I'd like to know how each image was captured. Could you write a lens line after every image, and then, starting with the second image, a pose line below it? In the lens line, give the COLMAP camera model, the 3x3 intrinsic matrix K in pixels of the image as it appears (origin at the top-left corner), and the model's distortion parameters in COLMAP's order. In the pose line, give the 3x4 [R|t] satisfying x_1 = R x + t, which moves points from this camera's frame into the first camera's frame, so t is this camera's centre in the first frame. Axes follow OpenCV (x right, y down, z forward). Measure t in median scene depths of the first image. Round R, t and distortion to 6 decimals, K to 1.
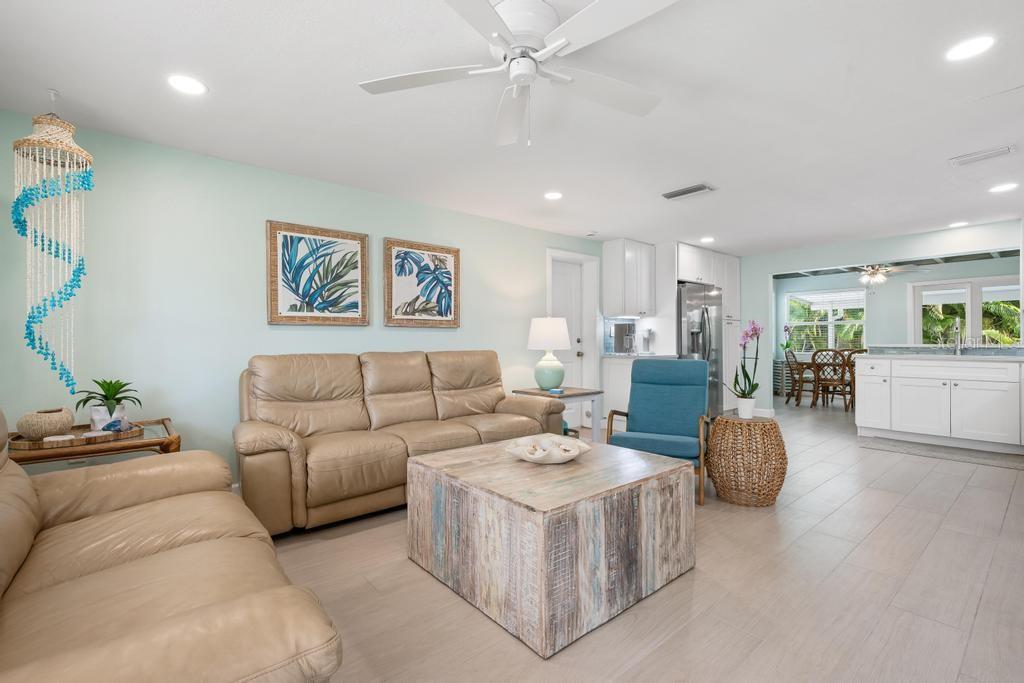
lens RADIAL K [[459.7, 0, 519.6], [0, 459.7, 332.5], [0, 0, 1]] dist [-0.003161, 0.002264]
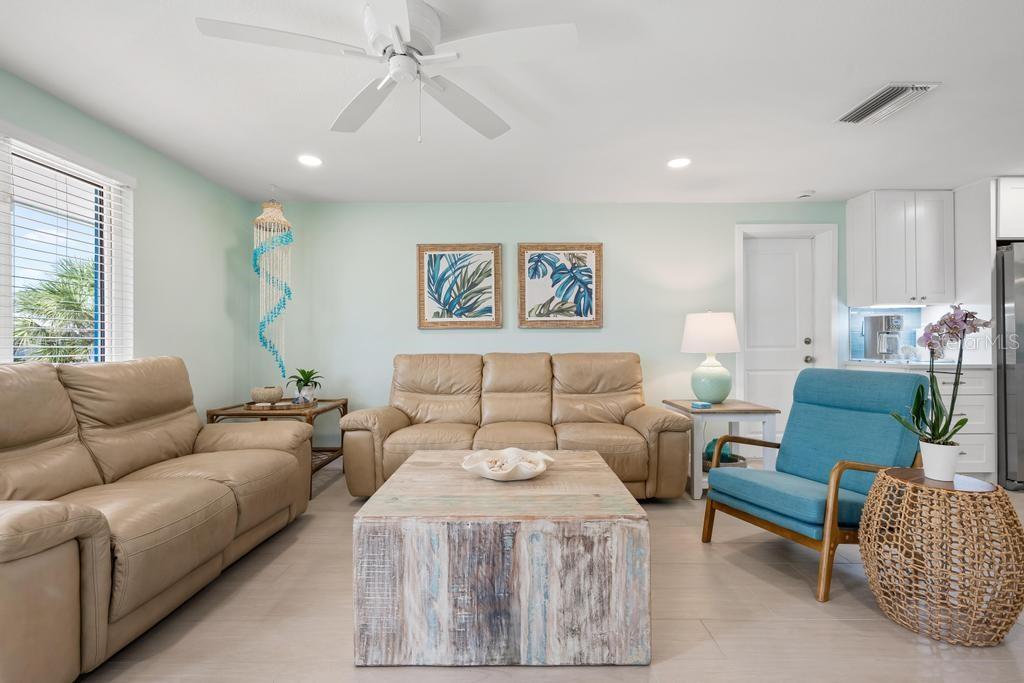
lens RADIAL K [[459.7, 0, 517.4], [0, 459.7, 344.6], [0, 0, 1]] dist [-0.003161, 0.002264]
pose [[0.760337, 0.000644, -0.649529, 0.420503], [0.014789, 0.999723, 0.018304, 0.004632], [0.649361, -0.023523, 0.760116, 0.216151]]
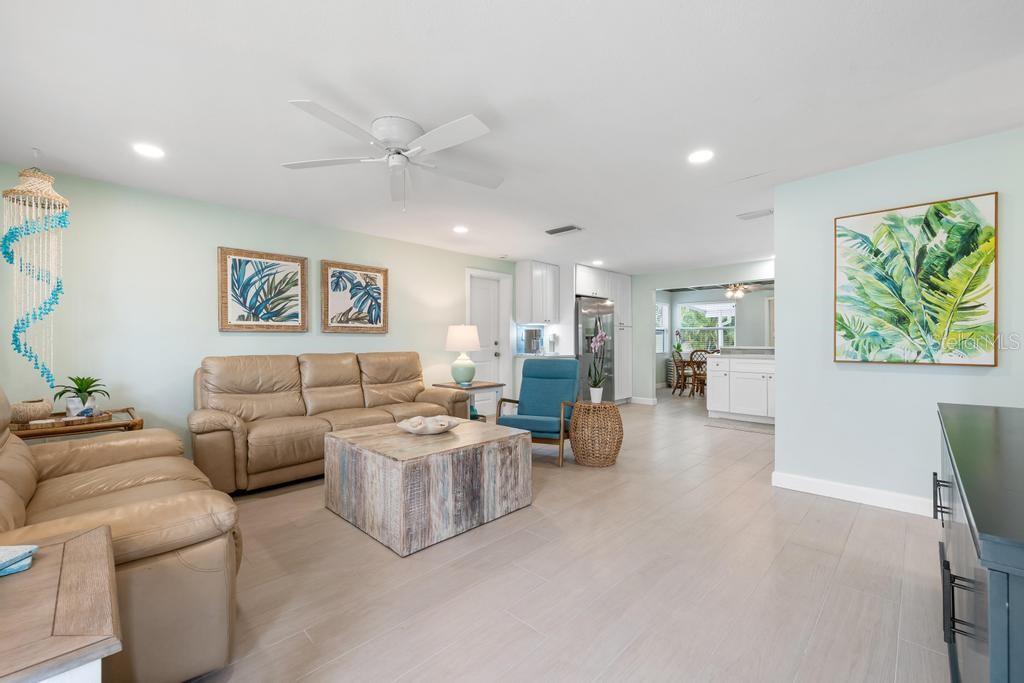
lens RADIAL K [[420.0, 0, 520.1], [0, 420.0, 334.2], [0, 0, 1]] dist [-0.004560, 0.000466]
pose [[0.994827, 0.003701, 0.101519, 0.130859], [-0.003971, 0.999989, 0.002464, -0.014933], [-0.101509, -0.002854, 0.994831, -0.184922]]
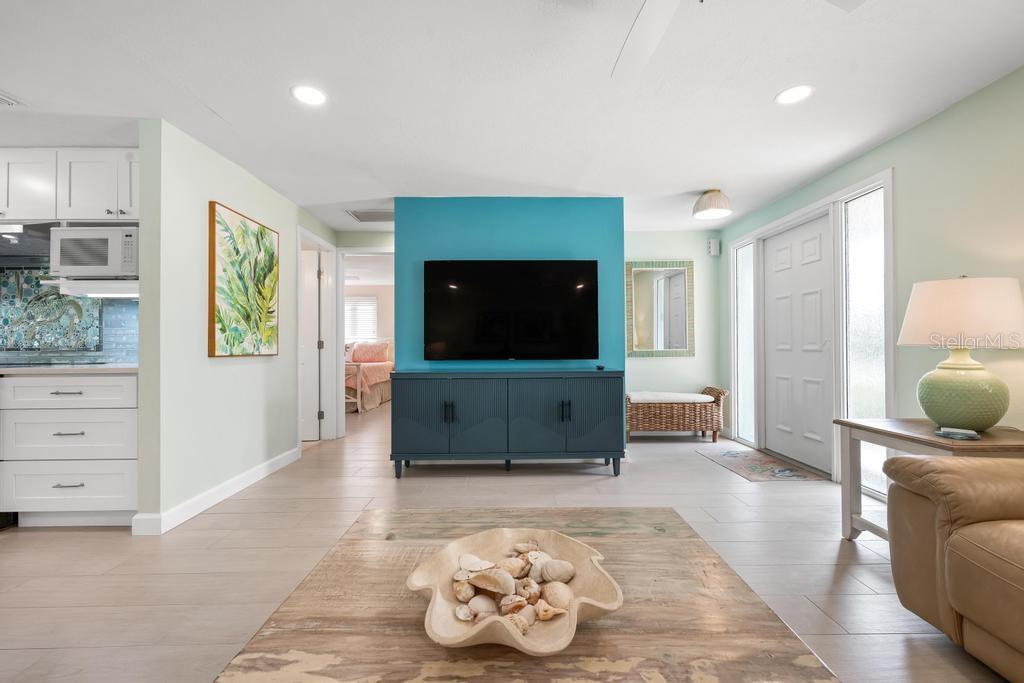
lens RADIAL K [[420.0, 0, 515.1], [0, 420.0, 343.2], [0, 0, 1]] dist [-0.004560, 0.000466]
pose [[-0.760271, 0.013596, 0.649464, -0.085592], [-0.005061, 0.999627, -0.026851, 0.033694], [-0.649586, -0.023701, -0.759918, 0.815829]]
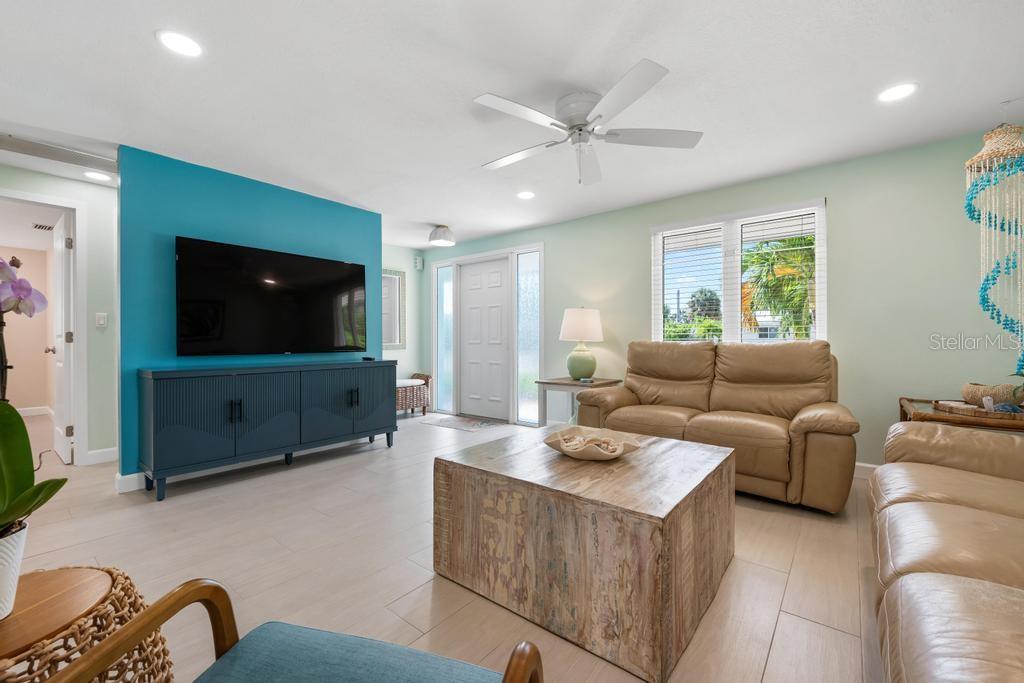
lens RADIAL K [[420.0, 0, 517.9], [0, 420.0, 344.9], [0, 0, 1]] dist [-0.004560, 0.000466]
pose [[-0.983166, 0.009557, -0.182464, 0.226856], [0.011986, 0.999854, -0.012215, 0.044986], [0.182320, -0.014197, -0.983137, 1.143950]]
